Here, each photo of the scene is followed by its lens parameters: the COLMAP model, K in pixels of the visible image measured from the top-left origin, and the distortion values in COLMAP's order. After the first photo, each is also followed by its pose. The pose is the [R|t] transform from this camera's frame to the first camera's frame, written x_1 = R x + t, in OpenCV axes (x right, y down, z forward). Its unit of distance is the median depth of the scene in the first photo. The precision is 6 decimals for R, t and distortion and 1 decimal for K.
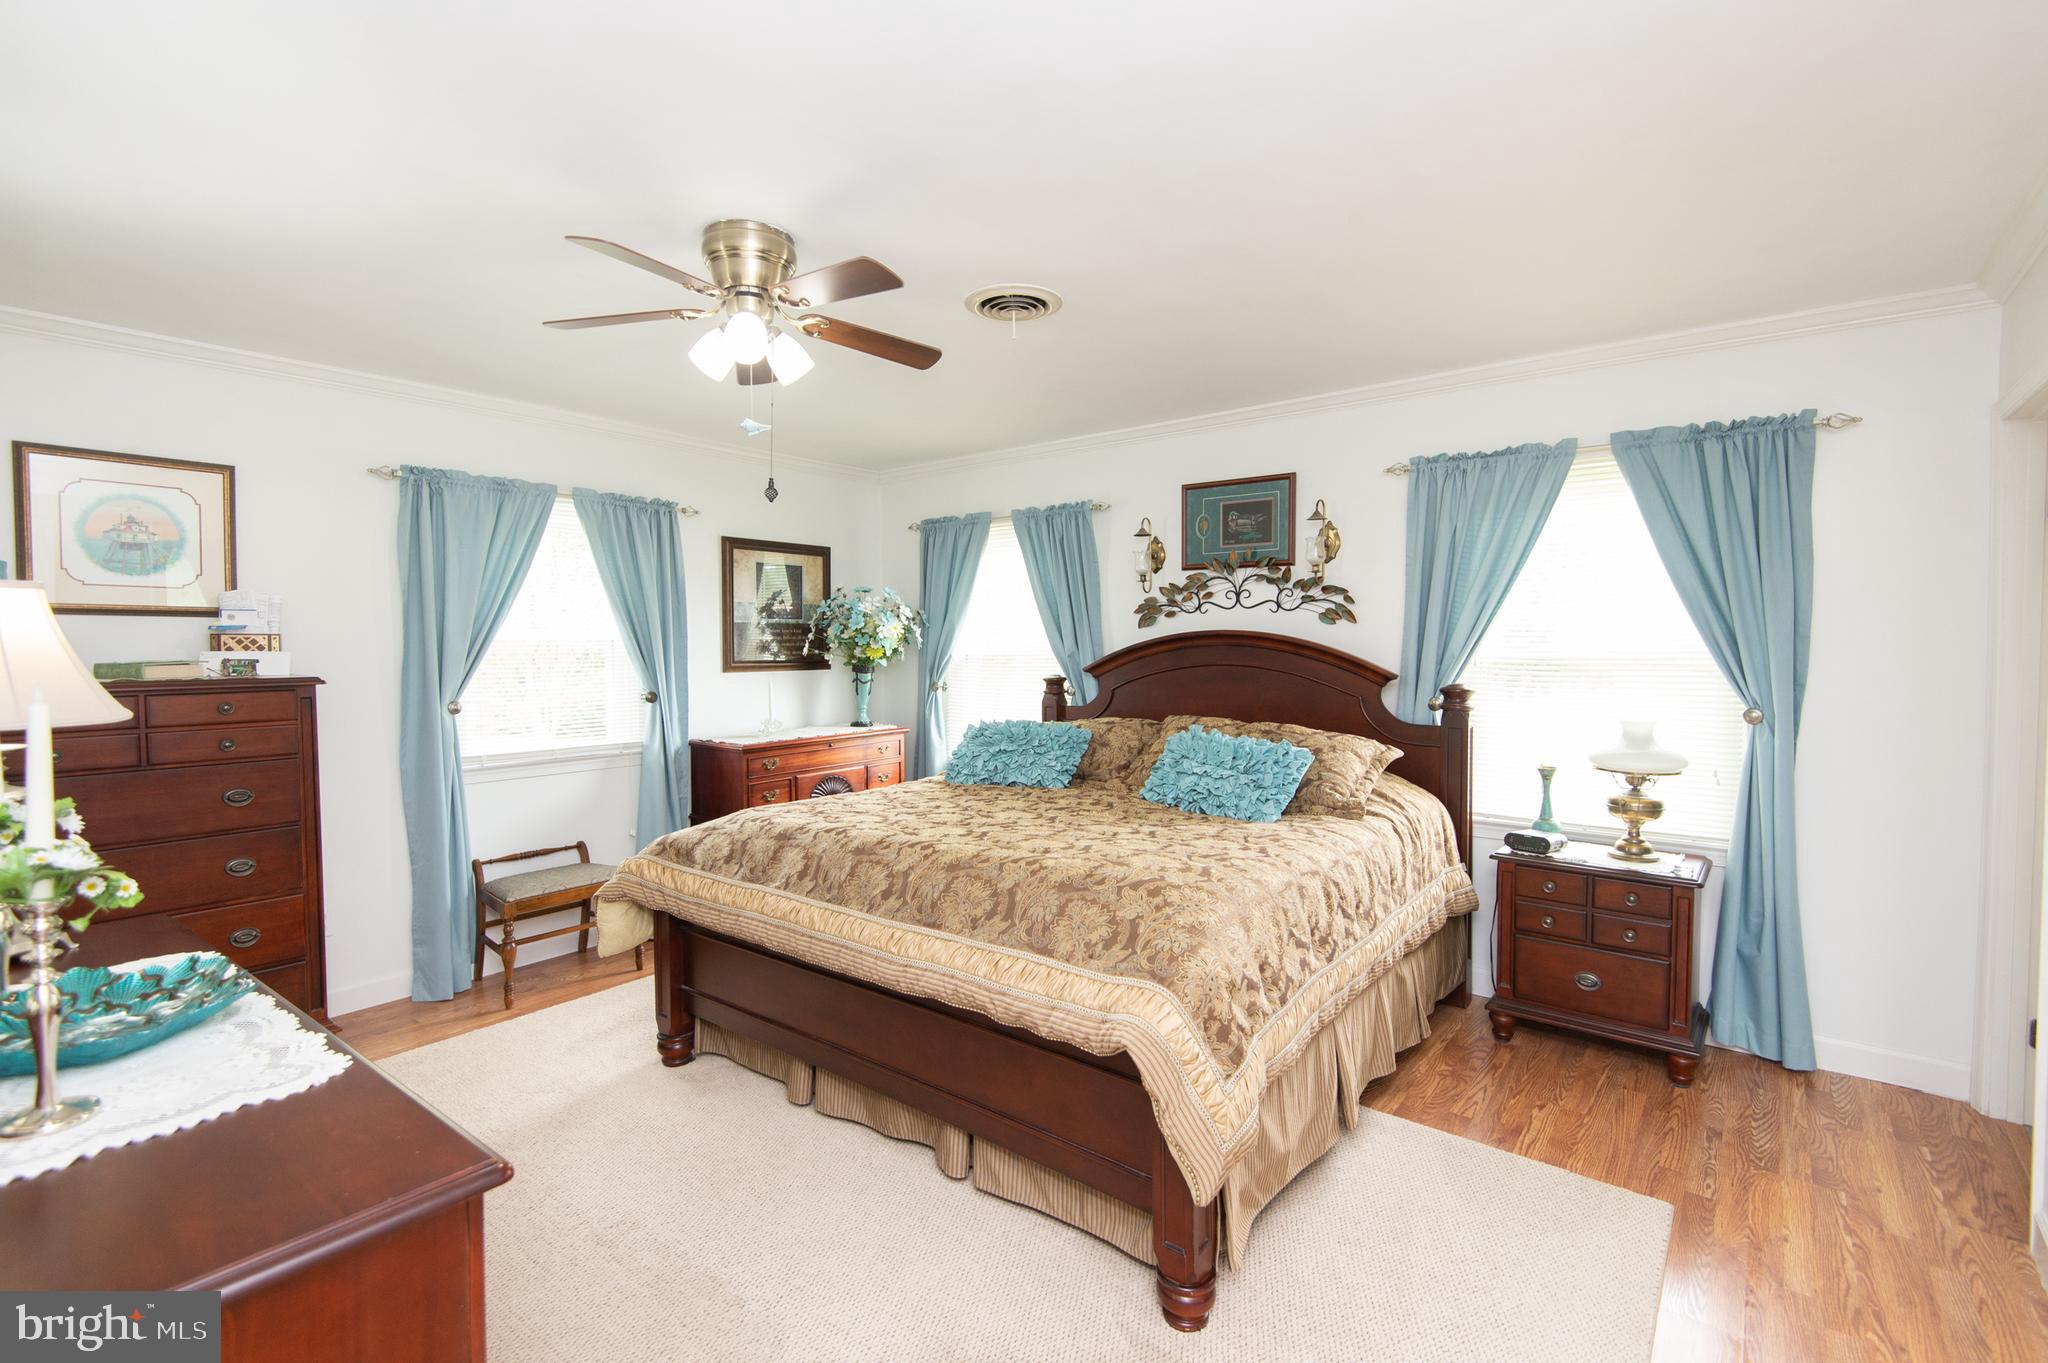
lens RADIAL K [[926.0, 0, 1028.2], [0, 926.0, 684.5], [0, 0, 1]] dist [0.036204, -0.026036]
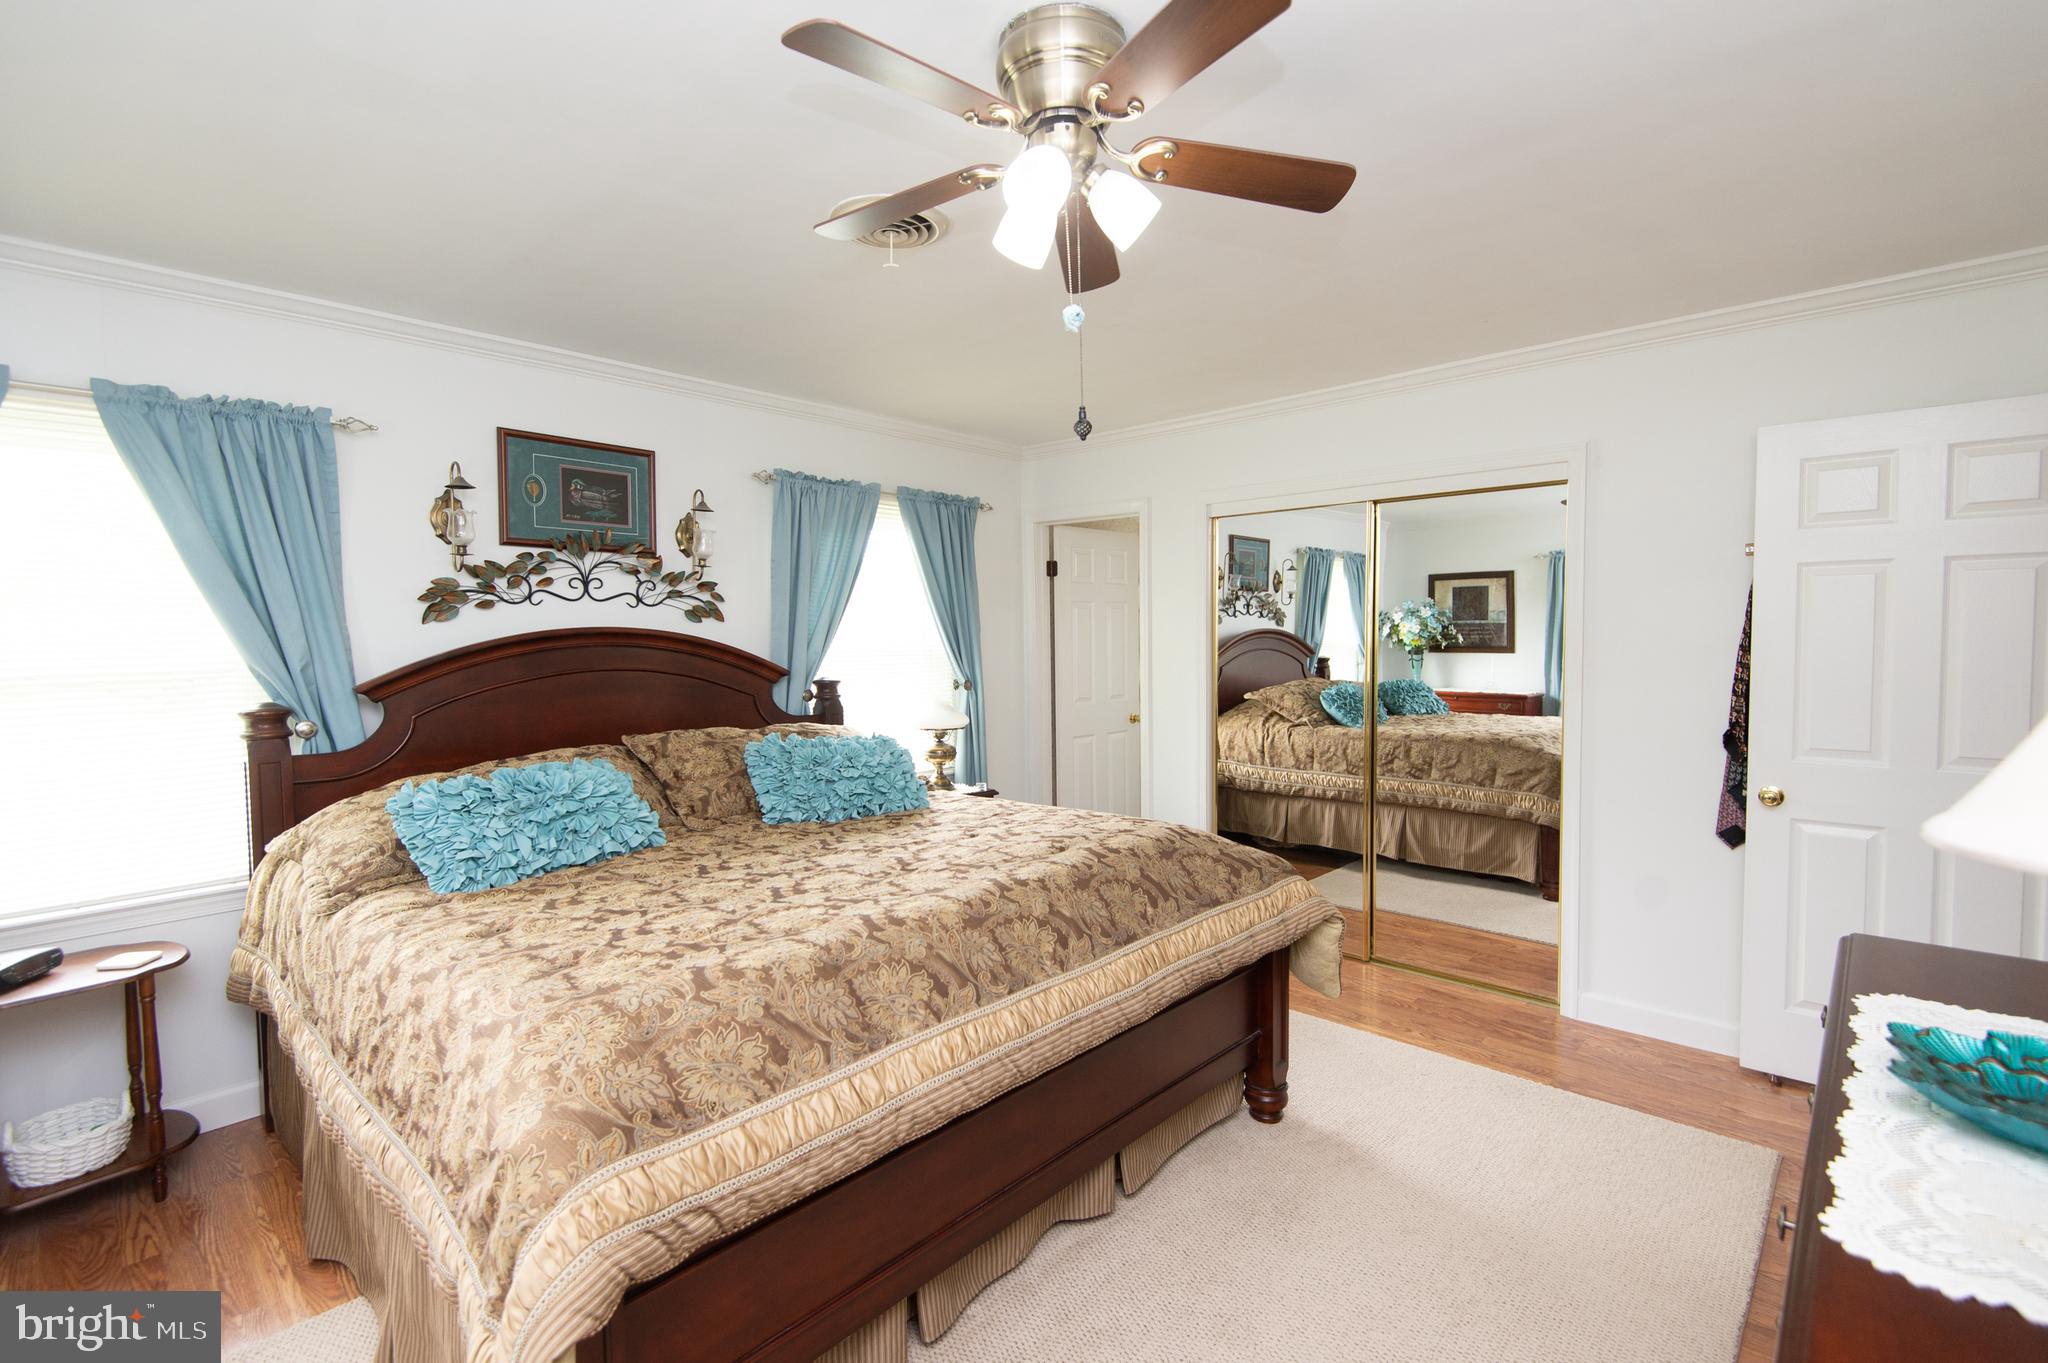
lens RADIAL K [[960.5, 0, 1024.0], [0, 960.5, 681.5], [0, 0, 1]] dist [0.067879, -0.030134]
pose [[0.074113, -0.053394, 0.995819, -0.601388], [0.052962, 0.997367, 0.049535, -0.033759], [-0.995842, 0.049069, 0.076746, 0.562535]]
